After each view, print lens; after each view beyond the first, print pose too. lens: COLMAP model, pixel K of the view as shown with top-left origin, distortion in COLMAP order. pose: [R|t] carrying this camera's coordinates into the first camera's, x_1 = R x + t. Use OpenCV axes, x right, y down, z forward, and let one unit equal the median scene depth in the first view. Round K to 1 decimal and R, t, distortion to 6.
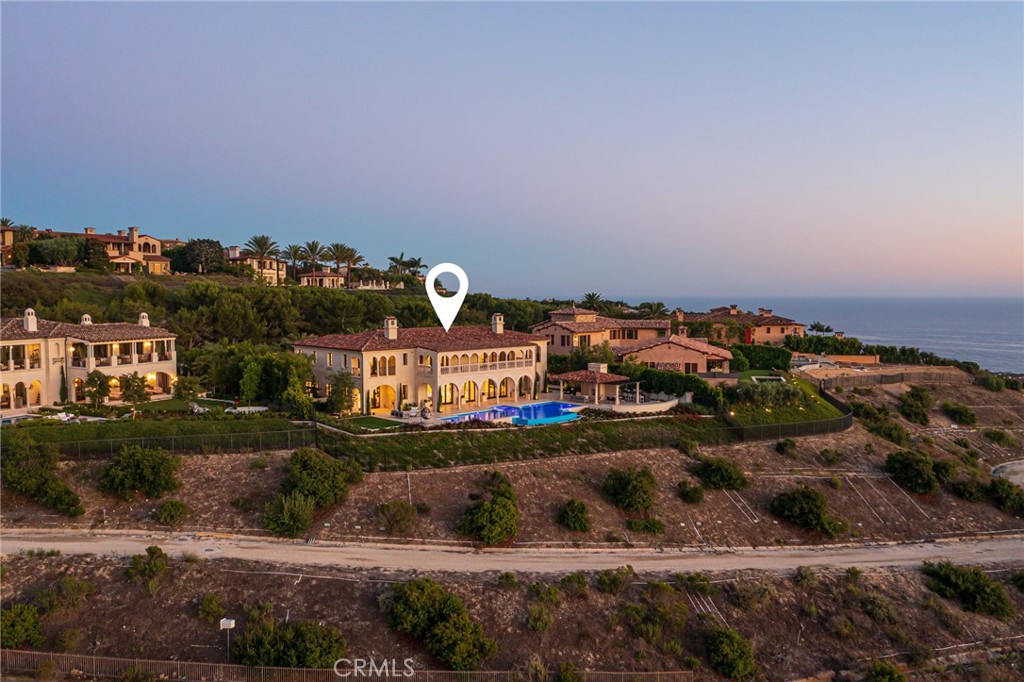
lens RADIAL K [[827.3, 0, 512.0], [0, 827.3, 341.0], [0, 0, 1]] dist [0.010077, 0.013495]
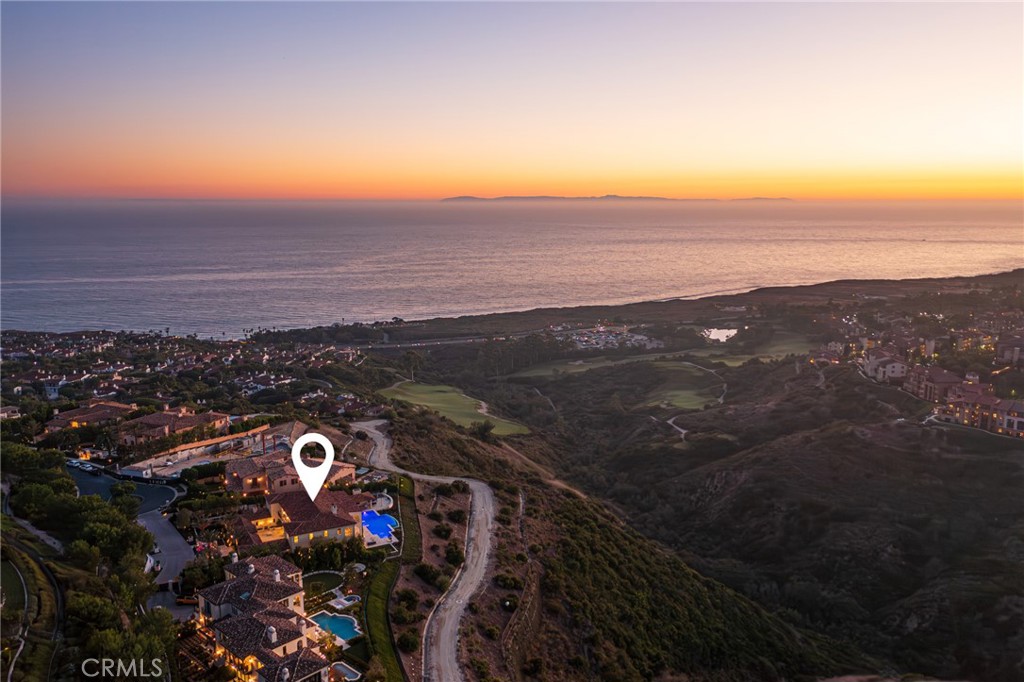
lens RADIAL K [[827.3, 0, 512.0], [0, 827.3, 341.0], [0, 0, 1]] dist [0.010077, 0.013495]
pose [[0.263948, -0.171244, 0.949214, -2.432669], [0.055645, 0.985178, 0.162259, -0.937431], [-0.962931, 0.009992, 0.269564, -0.007772]]
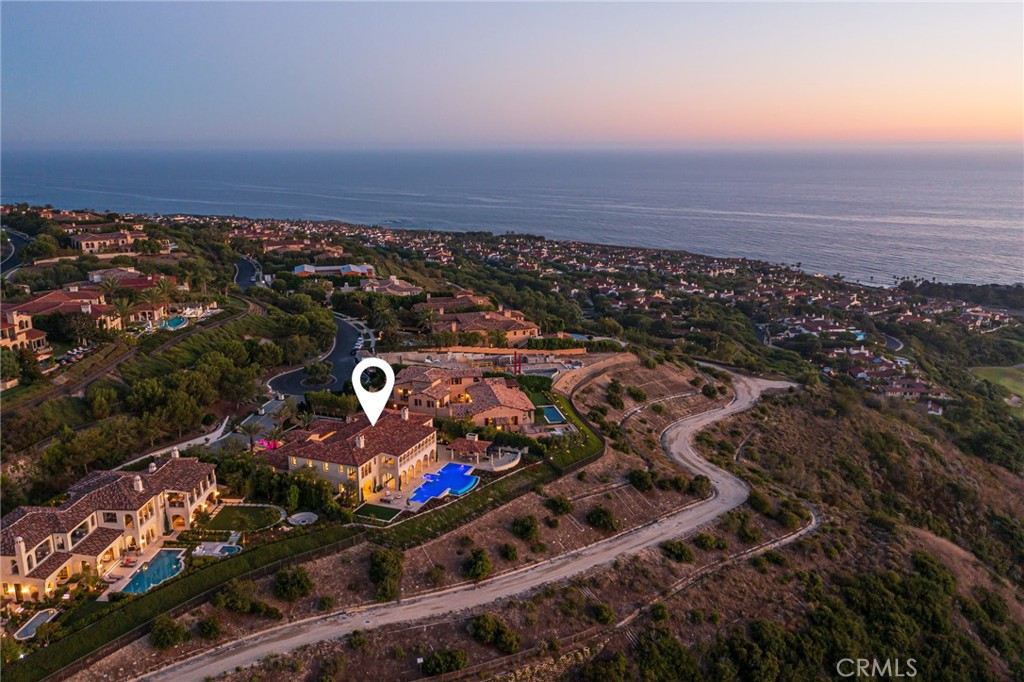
lens RADIAL K [[827.3, 0, 512.0], [0, 827.3, 341.0], [0, 0, 1]] dist [0.010077, 0.013495]
pose [[0.911003, -0.101458, 0.399724, -0.620824], [0.028524, 0.982445, 0.184356, -0.611734], [-0.411411, -0.156548, 0.897905, -0.655058]]
